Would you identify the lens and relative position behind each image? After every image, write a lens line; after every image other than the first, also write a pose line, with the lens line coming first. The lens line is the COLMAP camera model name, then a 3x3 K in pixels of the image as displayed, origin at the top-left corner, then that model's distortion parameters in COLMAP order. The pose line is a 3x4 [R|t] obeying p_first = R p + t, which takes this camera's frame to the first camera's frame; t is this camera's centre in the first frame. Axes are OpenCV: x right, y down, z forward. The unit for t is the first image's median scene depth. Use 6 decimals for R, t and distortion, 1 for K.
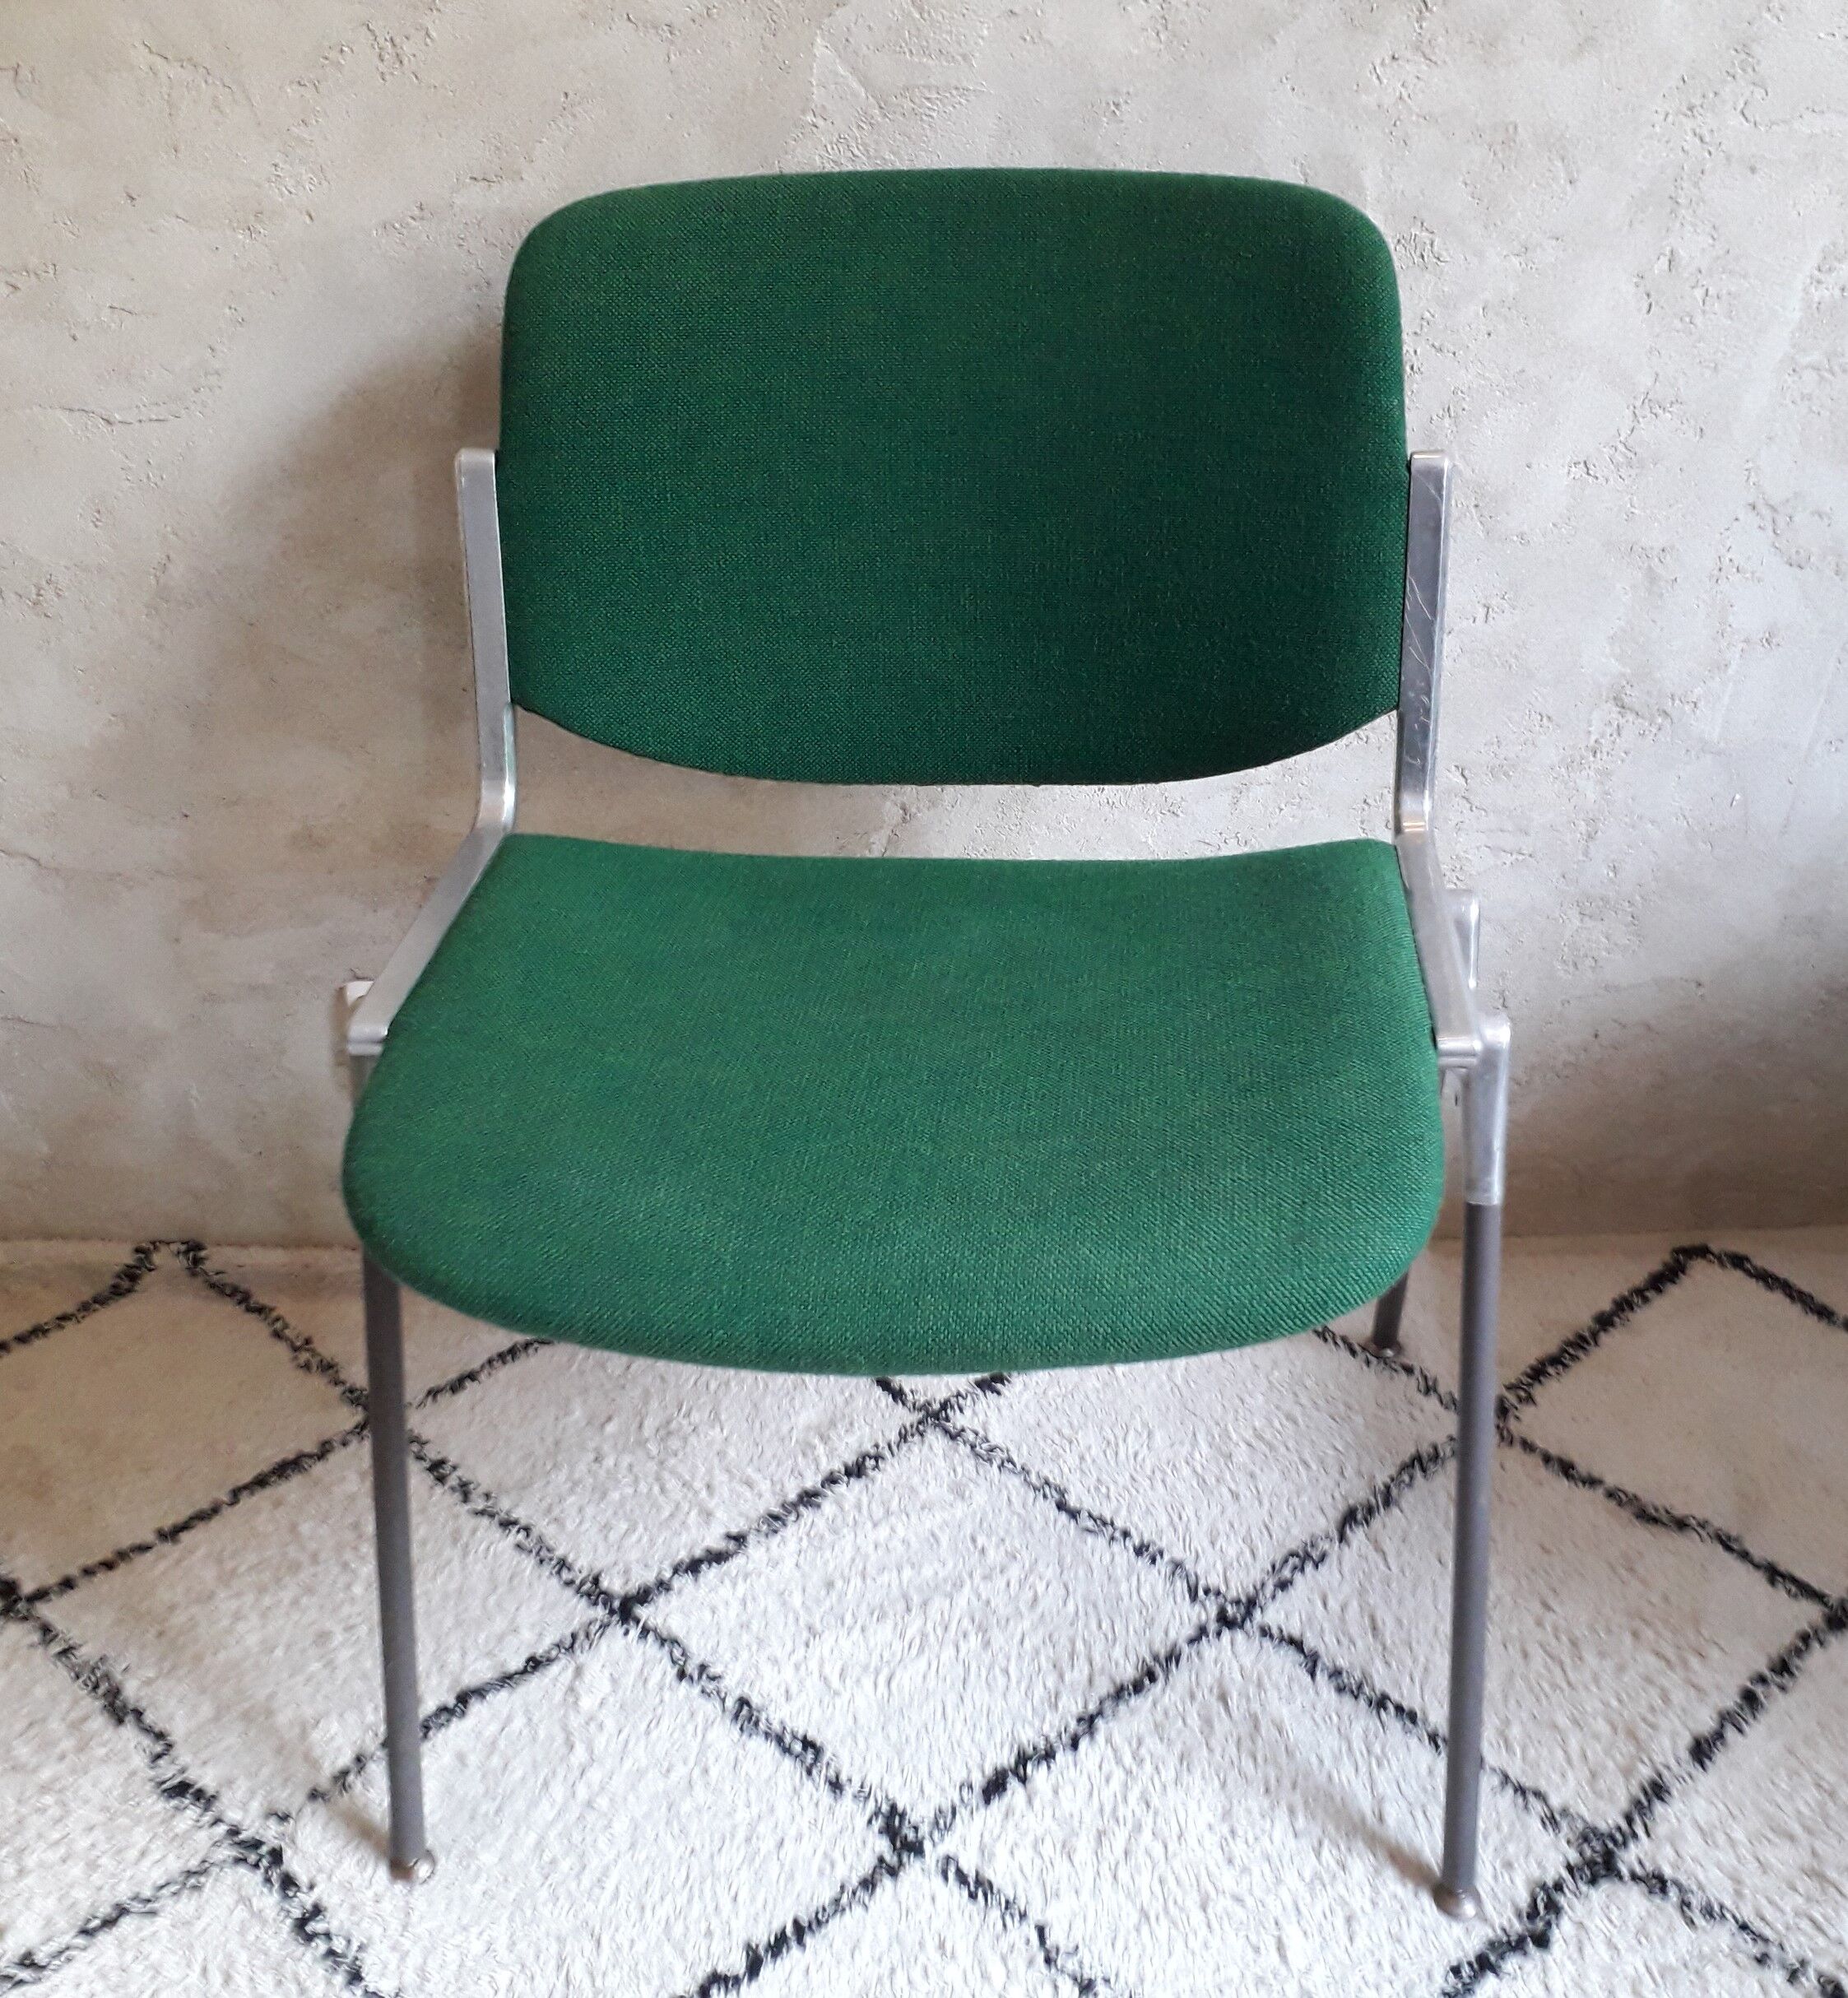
lens RADIAL K [[2047.0, 0, 1073.1], [0, 2047.0, 985.2], [0, 0, 1]] dist [-0.009006, 0.000000]
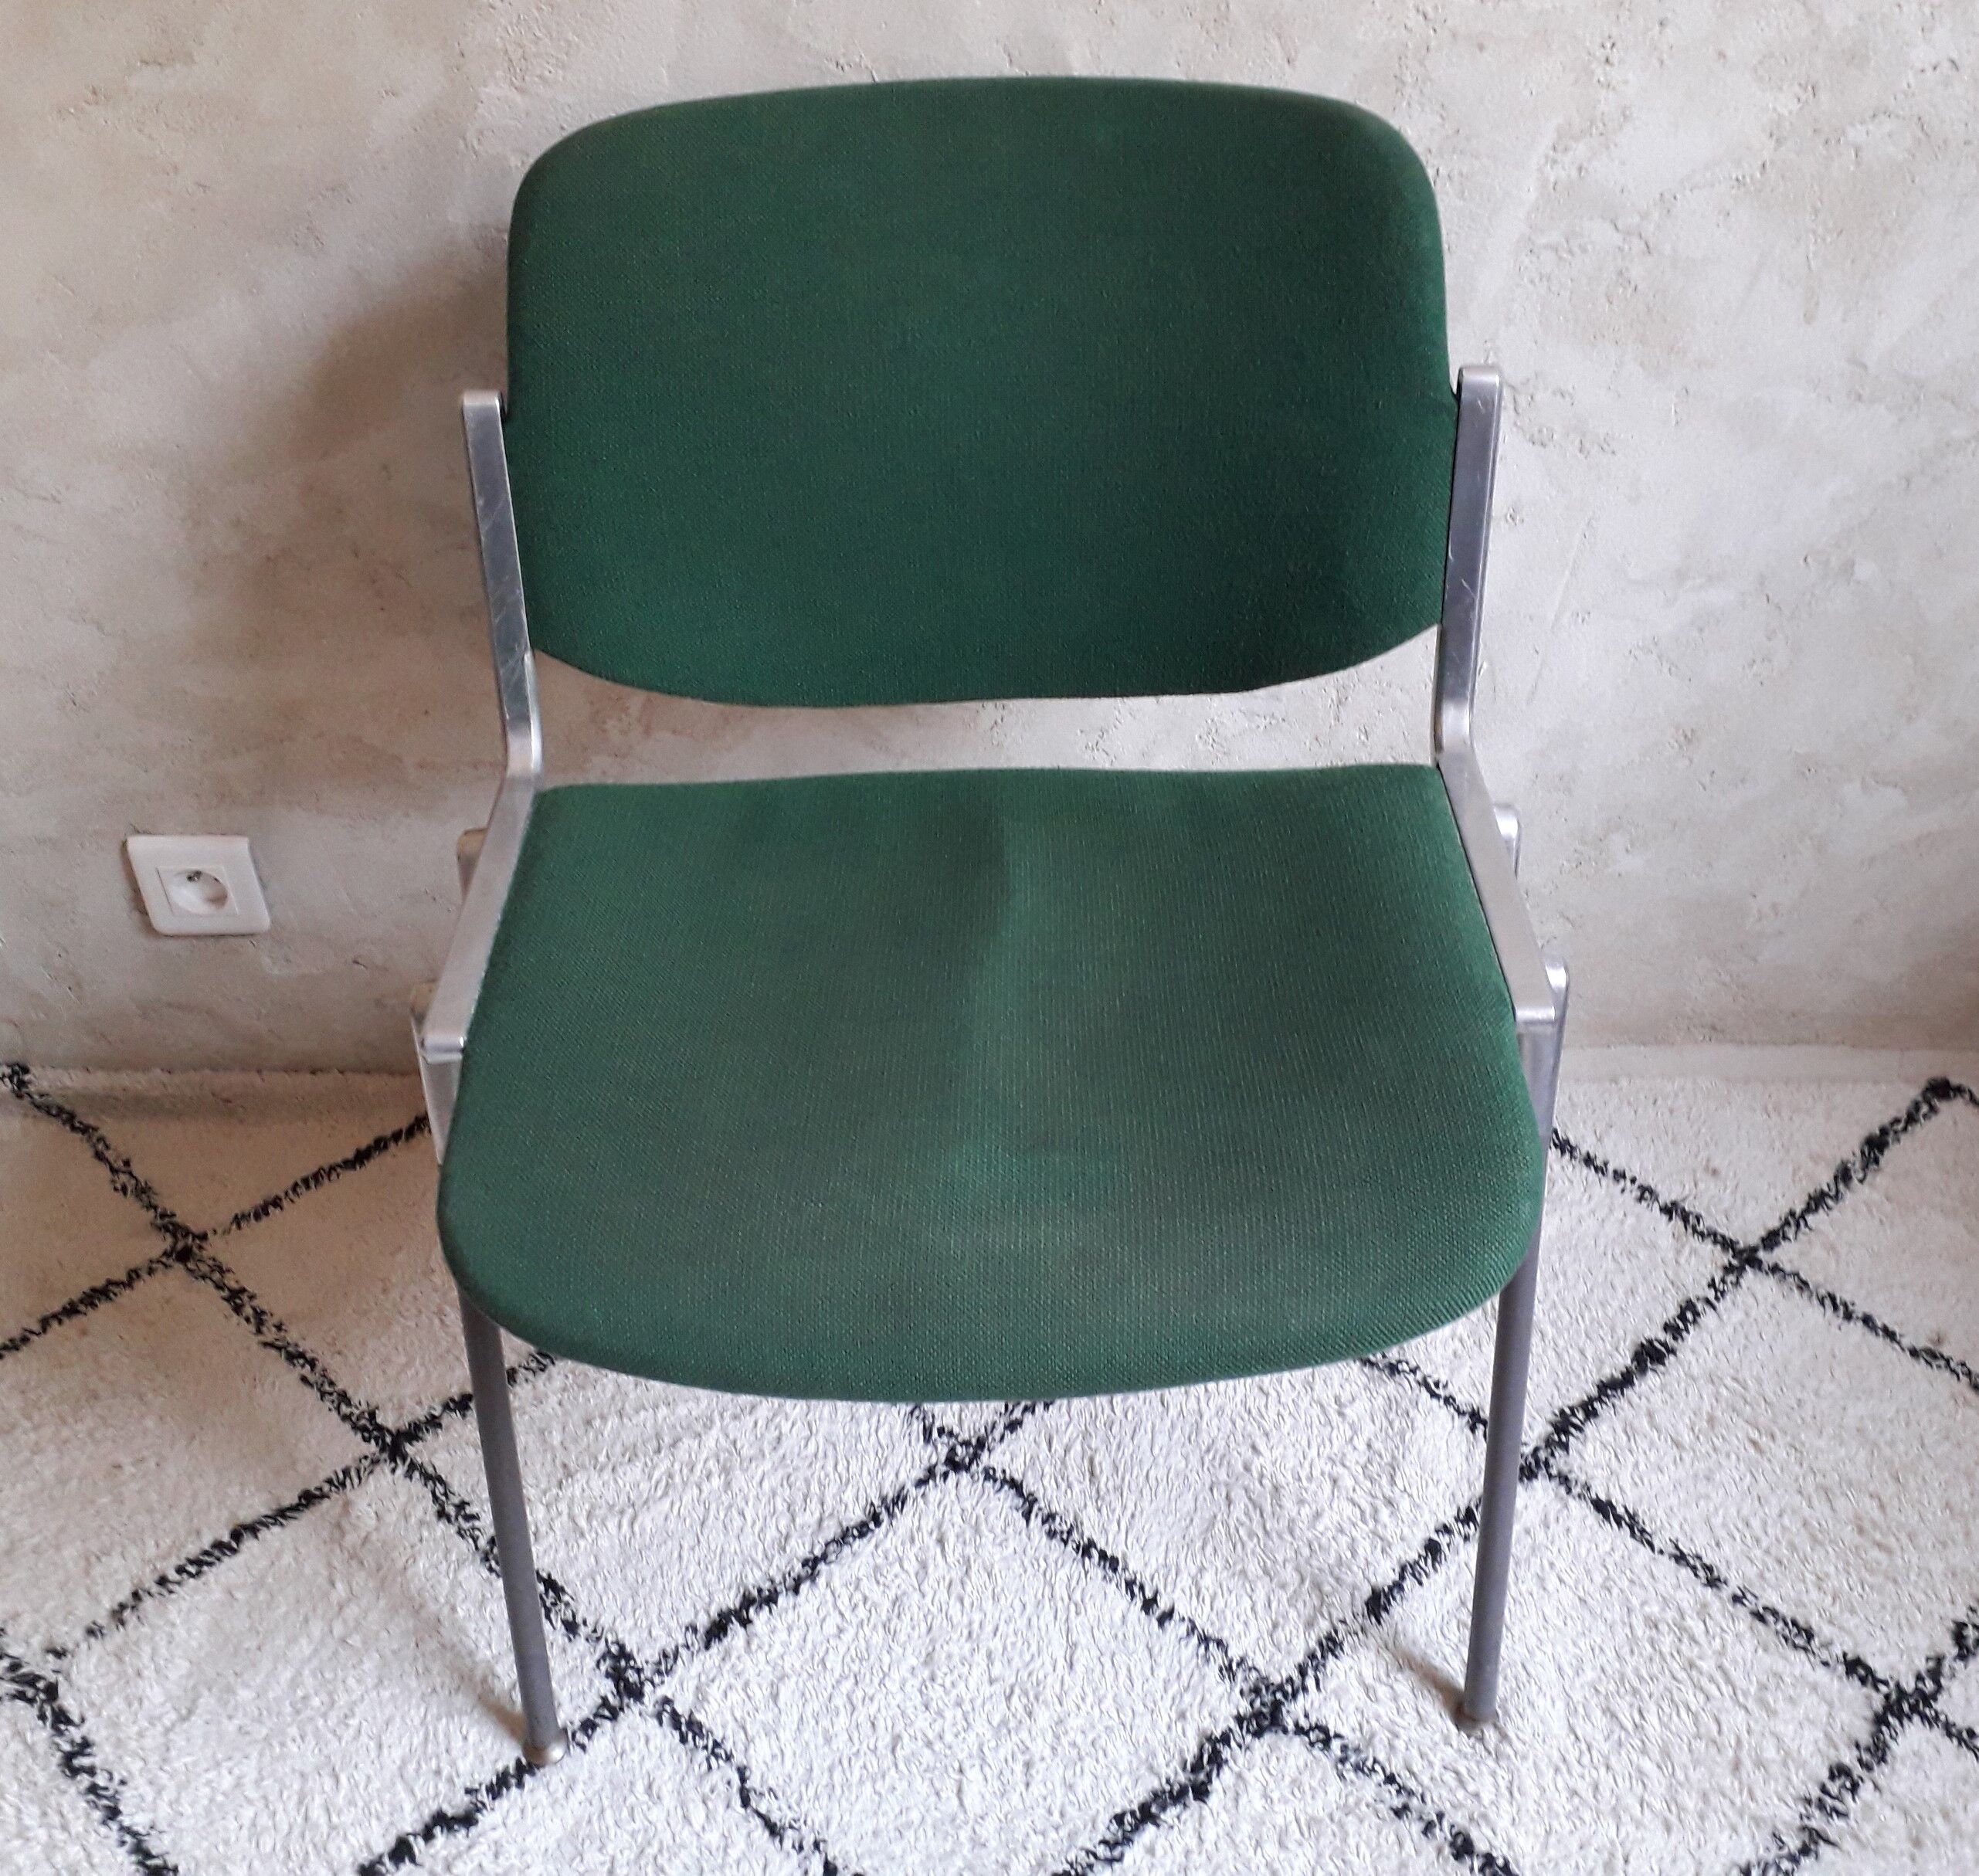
lens RADIAL K [[1937.9, 0, 1042.3], [0, 1937.9, 900.2], [0, 0, 1]] dist [-0.001926, 0.000000]
pose [[0.999860, 0.004992, -0.015958, 0.140606], [-0.002633, 0.989495, 0.144546, -0.130804], [0.016512, -0.144484, 0.989369, 0.044174]]
